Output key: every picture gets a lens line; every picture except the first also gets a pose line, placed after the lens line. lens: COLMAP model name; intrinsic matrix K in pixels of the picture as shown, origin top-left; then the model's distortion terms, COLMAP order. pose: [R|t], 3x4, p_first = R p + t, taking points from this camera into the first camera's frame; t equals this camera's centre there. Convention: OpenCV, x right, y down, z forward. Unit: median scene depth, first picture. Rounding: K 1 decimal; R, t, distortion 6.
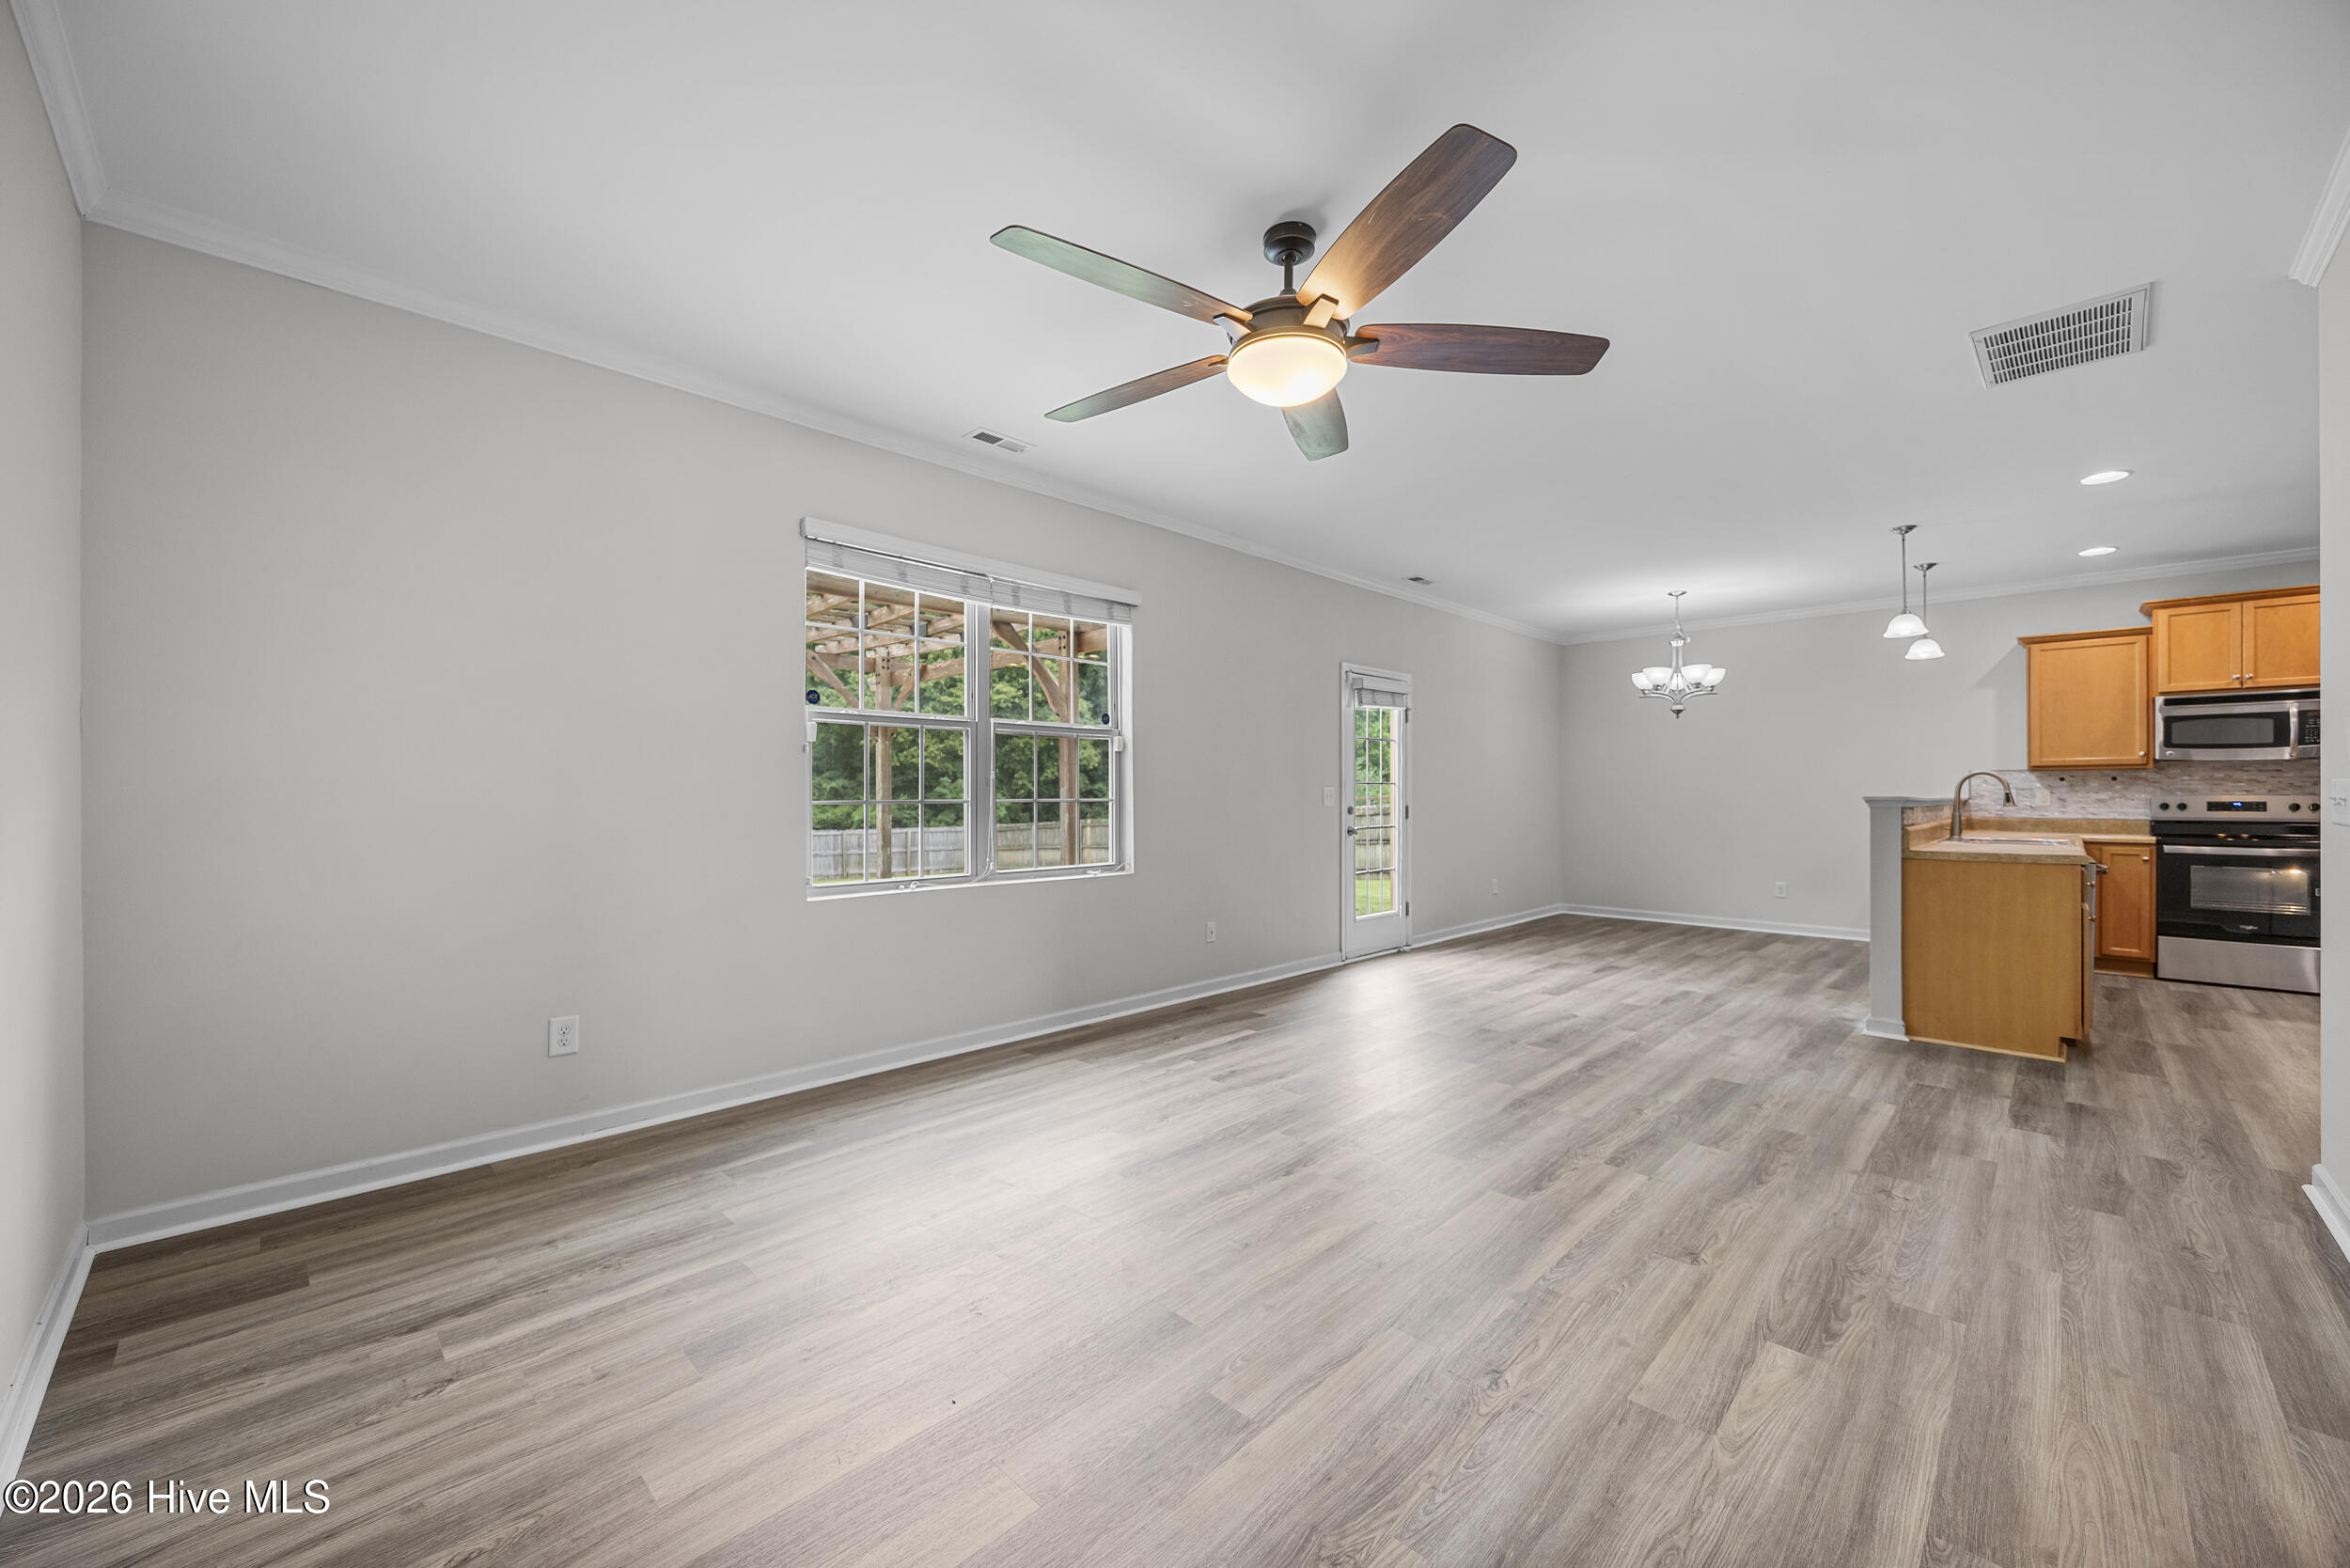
lens RADIAL K [[899.2, 0, 1159.4], [0, 899.2, 786.7], [0, 0, 1]] dist [-0.001380, -0.000123]
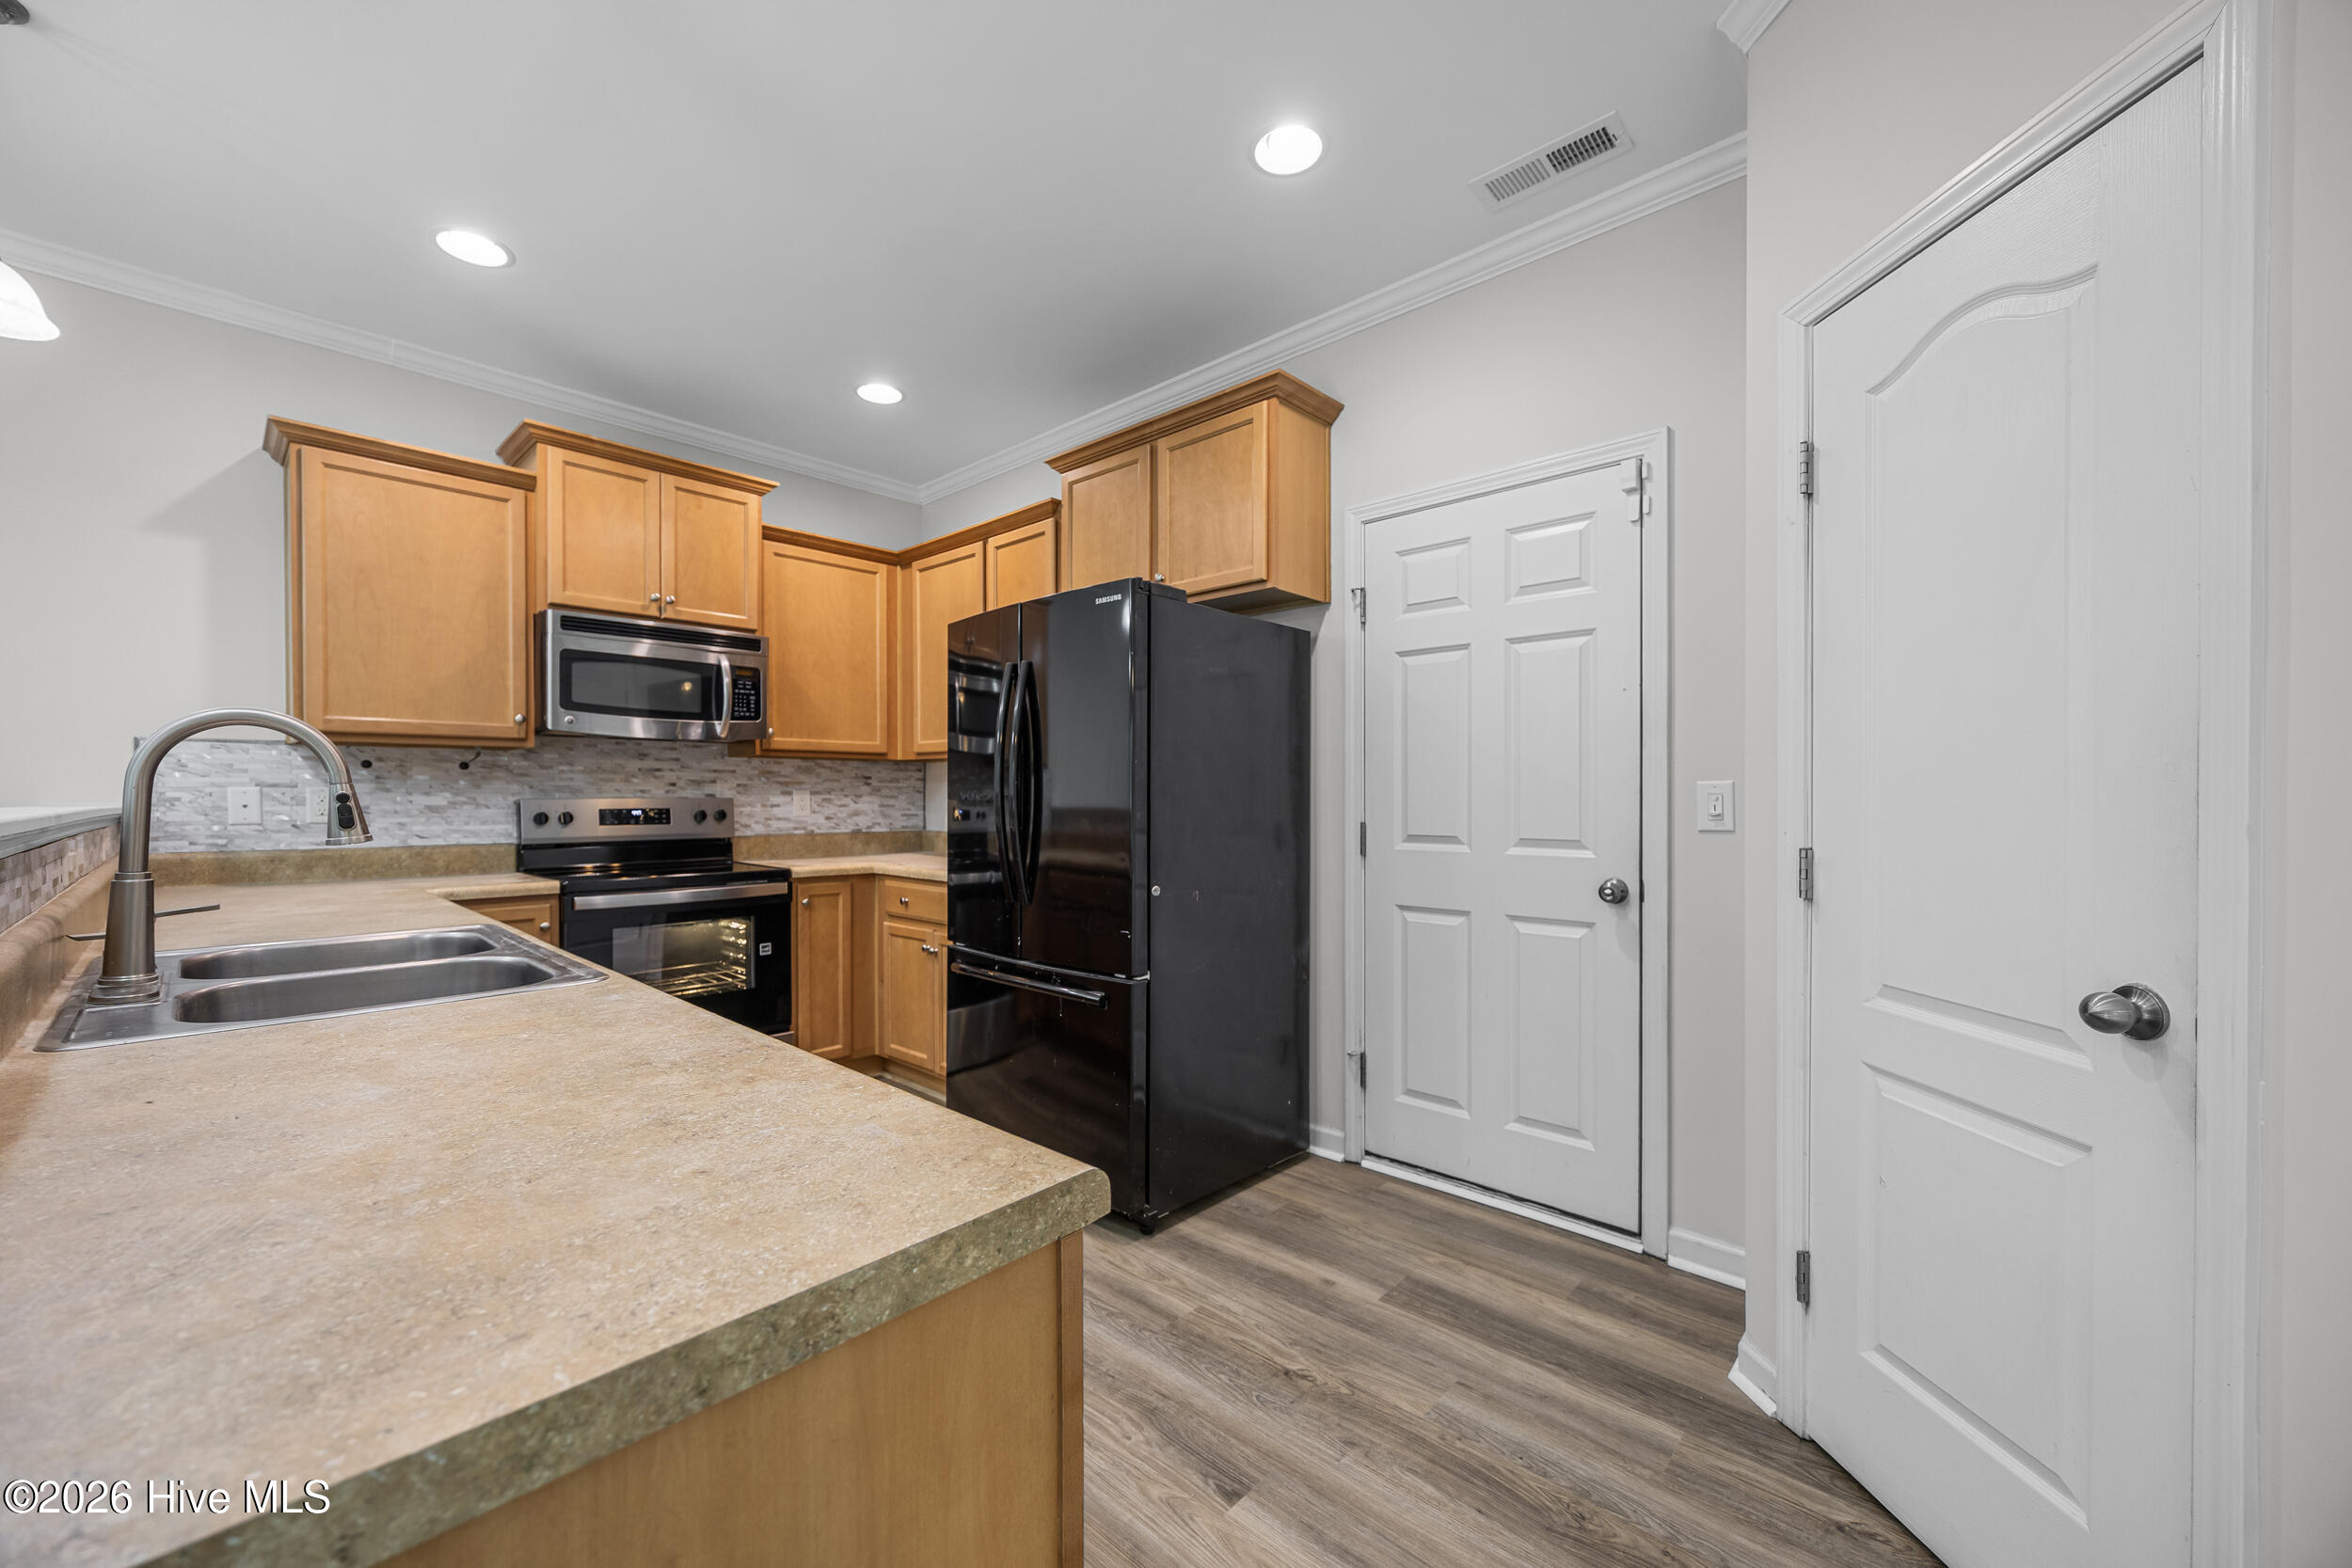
lens RADIAL K [[899.9, 0, 1176.6], [0, 899.9, 809.6], [0, 0, 1]] dist [-0.001380, -0.000123]
pose [[-0.041730, -0.016941, 0.998985, 0.800177], [-0.010149, 0.999812, 0.016531, 0.004690], [-0.999077, -0.009448, -0.041894, 0.916861]]
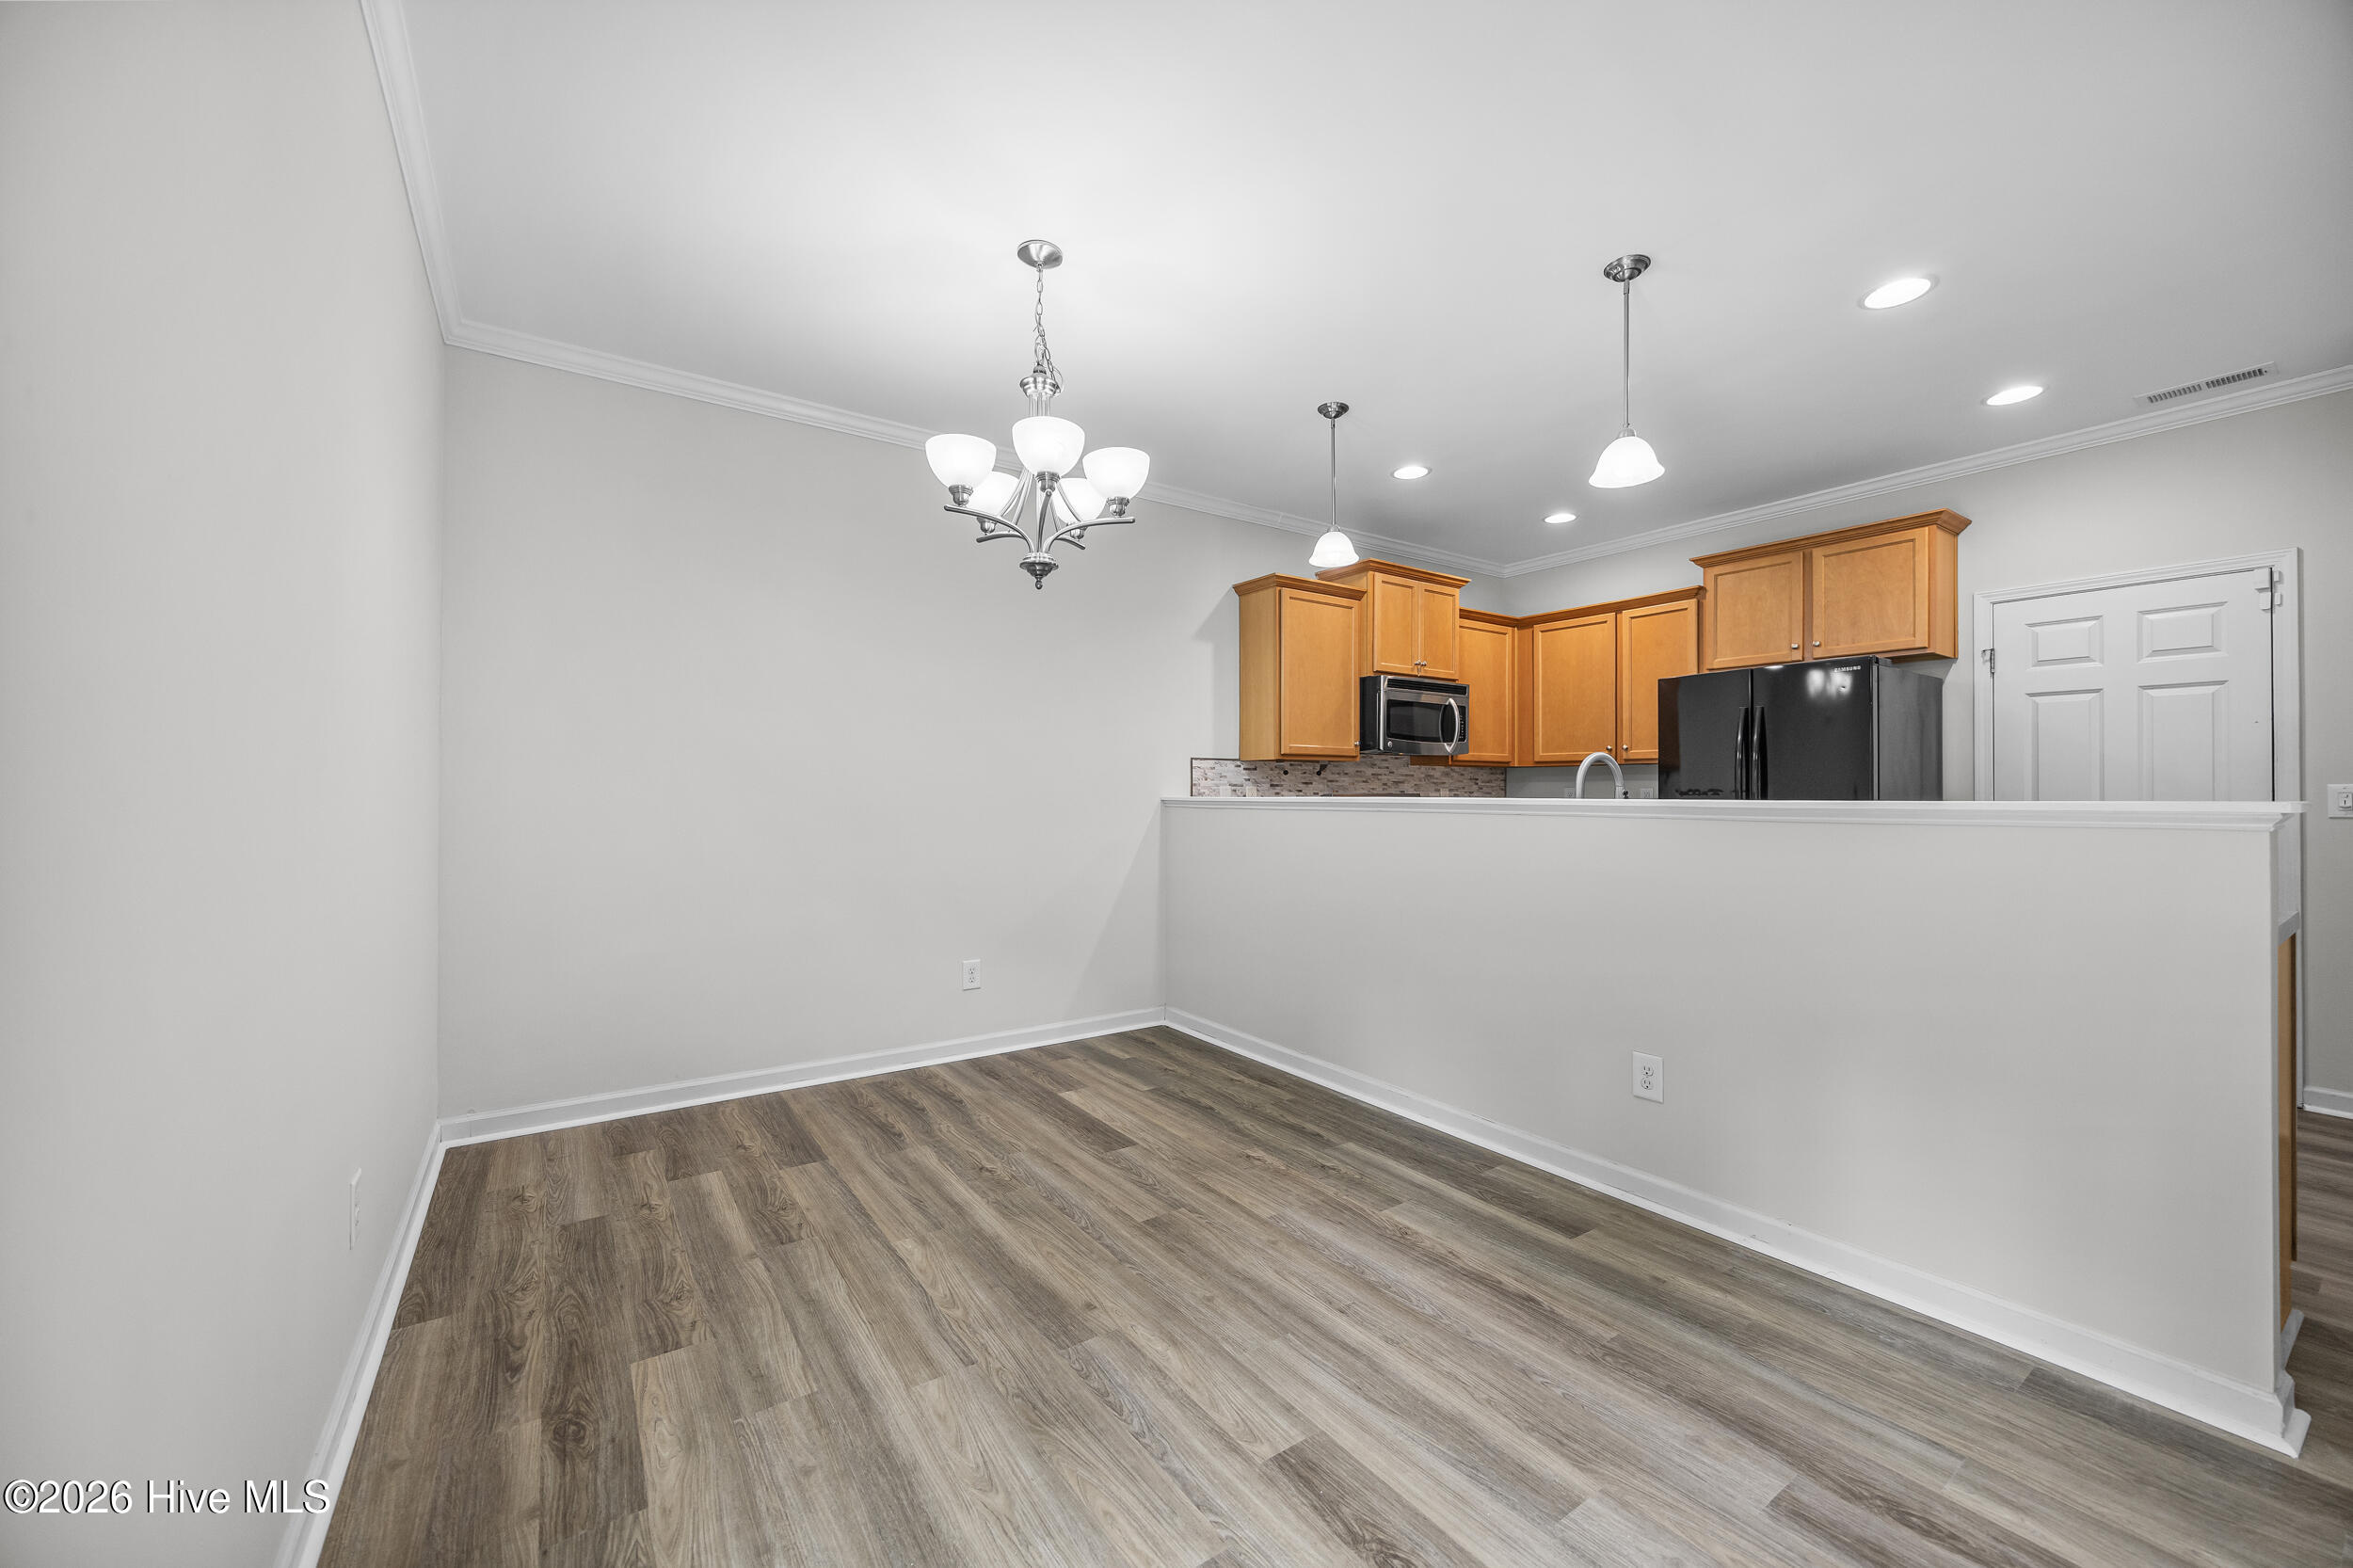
lens RADIAL K [[900.3, 0, 1186.6], [0, 900.3, 789.8], [0, 0, 1]] dist [-0.001380, -0.000123]
pose [[0.174366, 0.003503, 0.984675, 0.365594], [-0.013689, 0.999906, -0.001133, 0.012316], [-0.984586, -0.013282, 0.174397, 1.438663]]
